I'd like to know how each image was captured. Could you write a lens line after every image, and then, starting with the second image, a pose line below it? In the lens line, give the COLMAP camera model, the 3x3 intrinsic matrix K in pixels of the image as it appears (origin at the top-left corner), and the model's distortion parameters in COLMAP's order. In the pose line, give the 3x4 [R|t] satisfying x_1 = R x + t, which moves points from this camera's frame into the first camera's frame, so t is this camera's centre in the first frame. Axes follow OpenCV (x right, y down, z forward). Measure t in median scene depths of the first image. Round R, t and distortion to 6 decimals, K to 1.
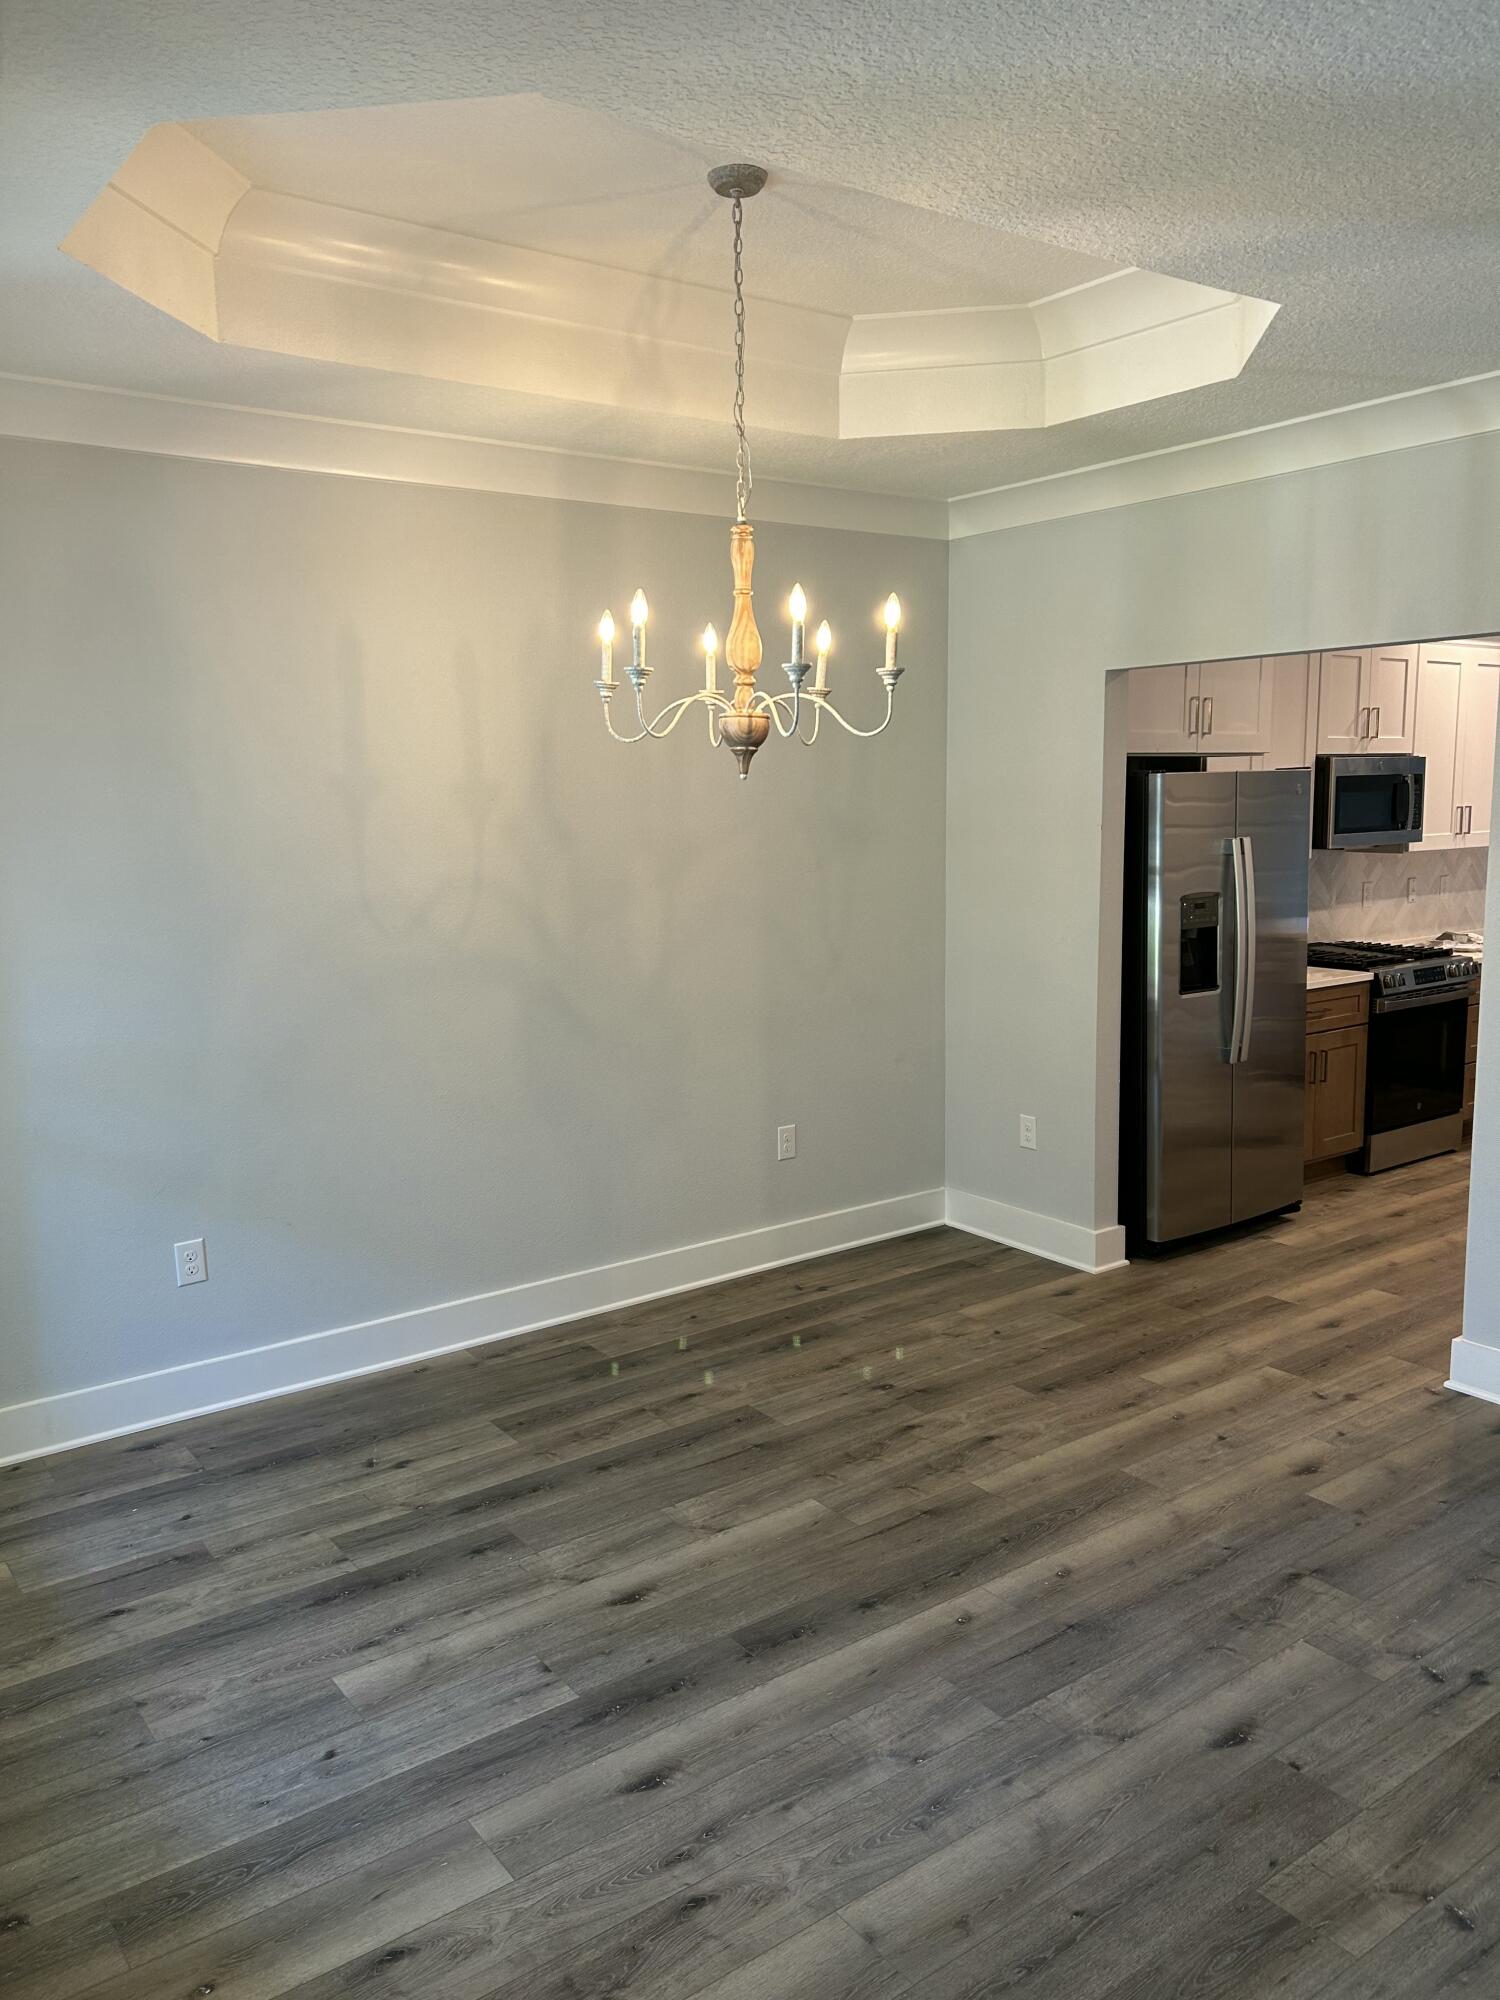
lens RADIAL K [[1509.2, 0, 746.1], [0, 1509.2, 999.6], [0, 0, 1]] dist [0.014841, -0.002950]
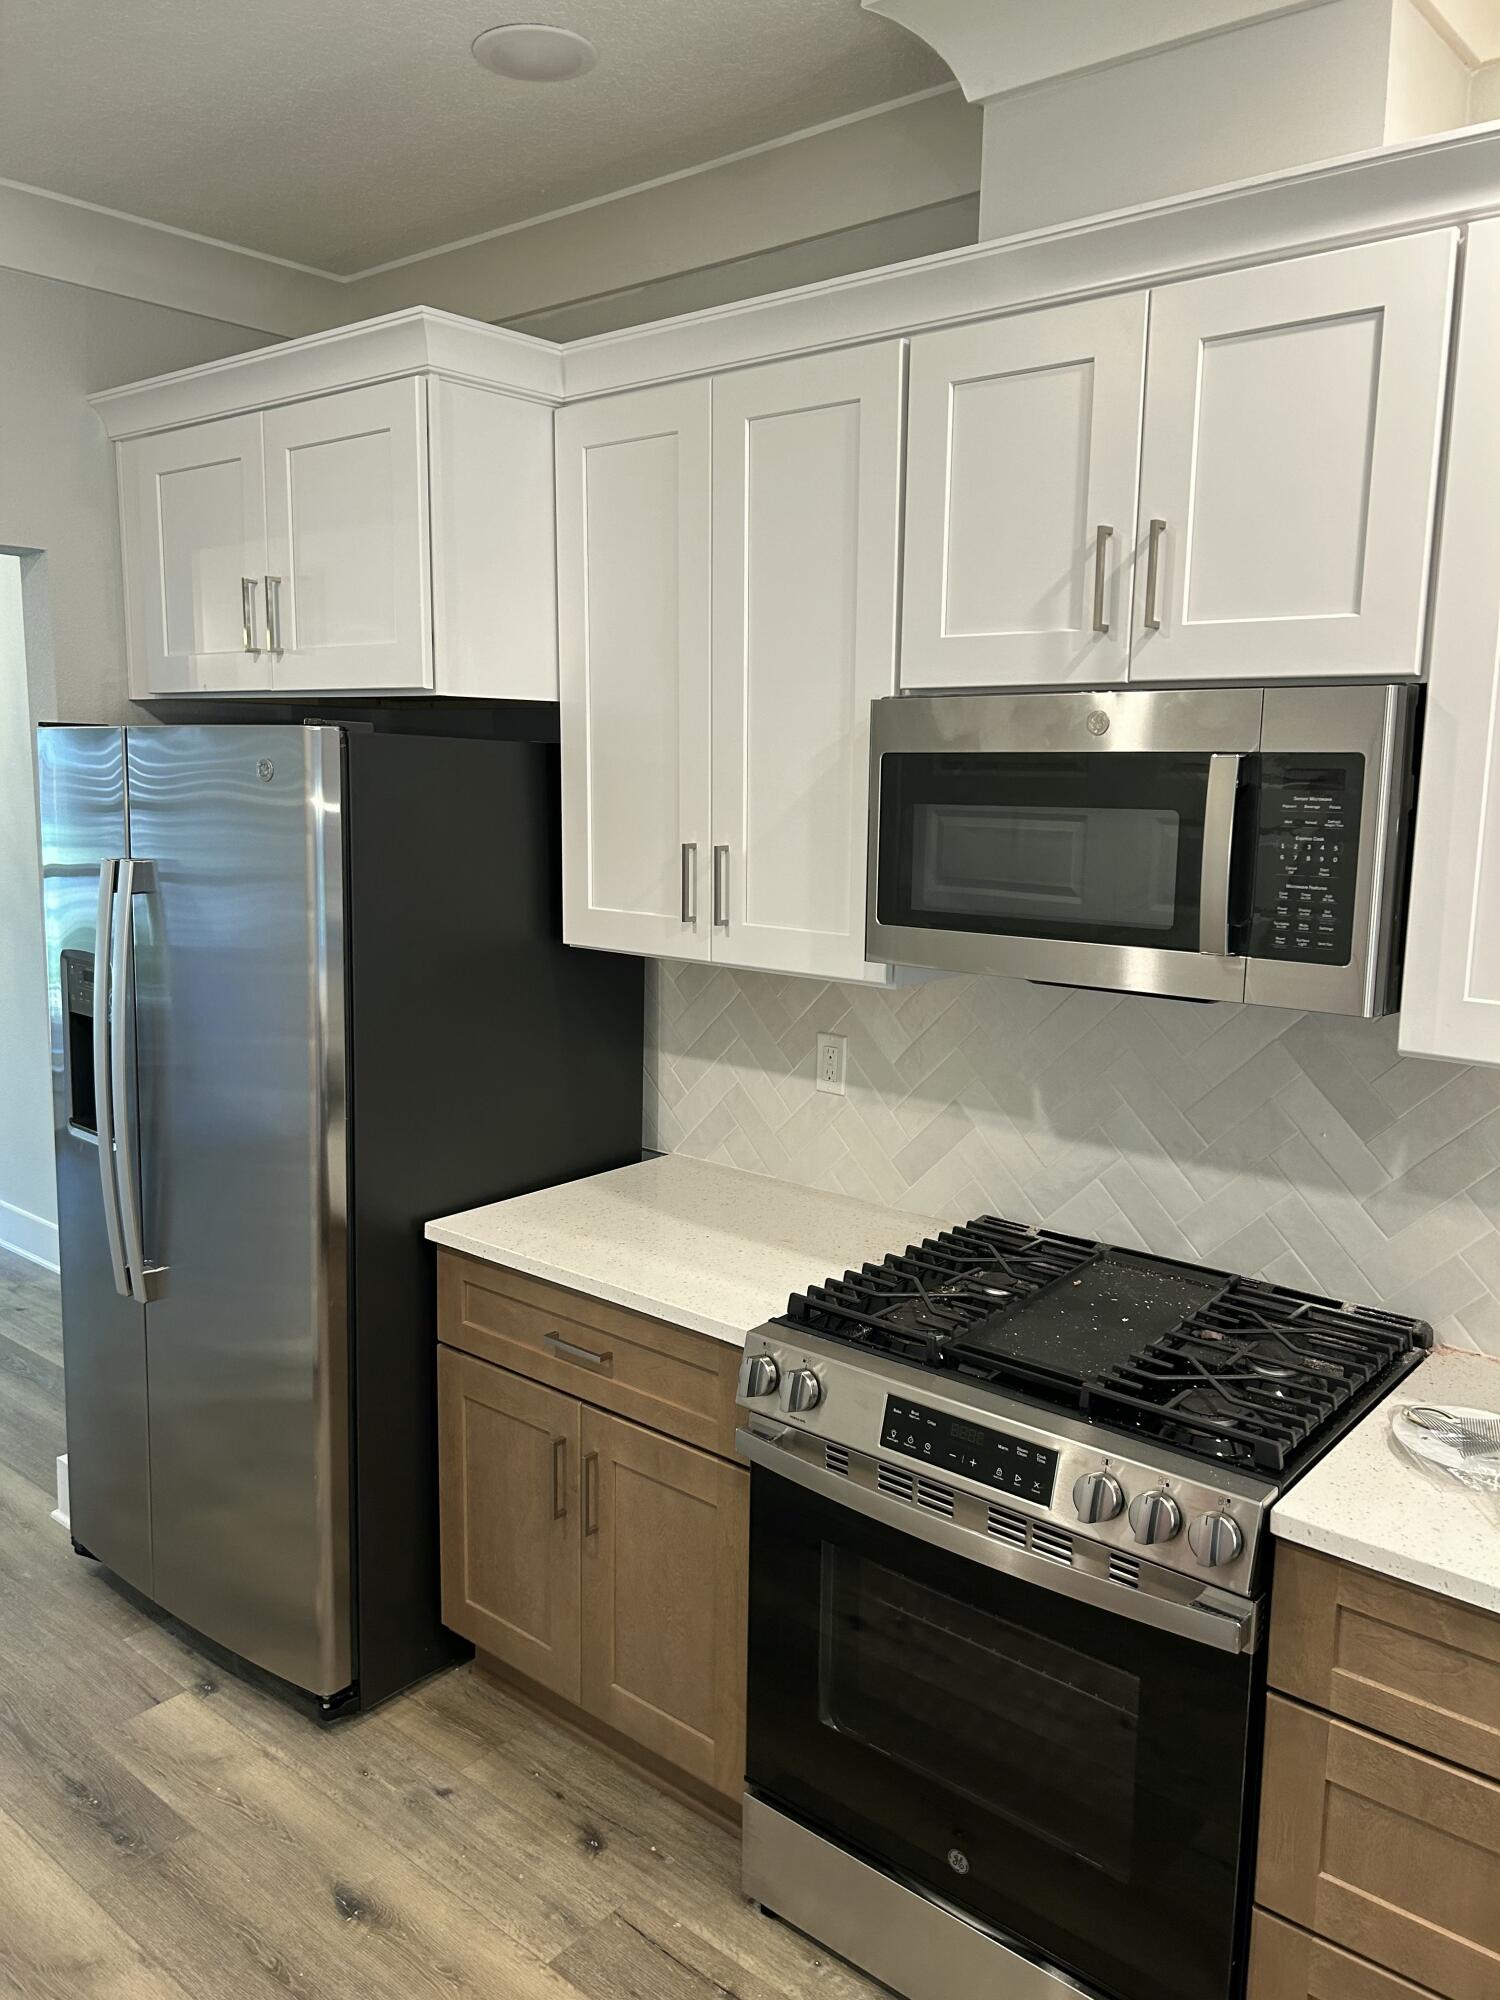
lens RADIAL K [[1509.2, 0, 750.9], [0, 1509.2, 999.2], [0, 0, 1]] dist [0.014841, -0.002950]
pose [[0.226921, 0.165738, -0.959707, 0.742200], [-0.147694, 0.979873, 0.134299, -0.139078], [0.962649, 0.111268, 0.246832, 0.928786]]
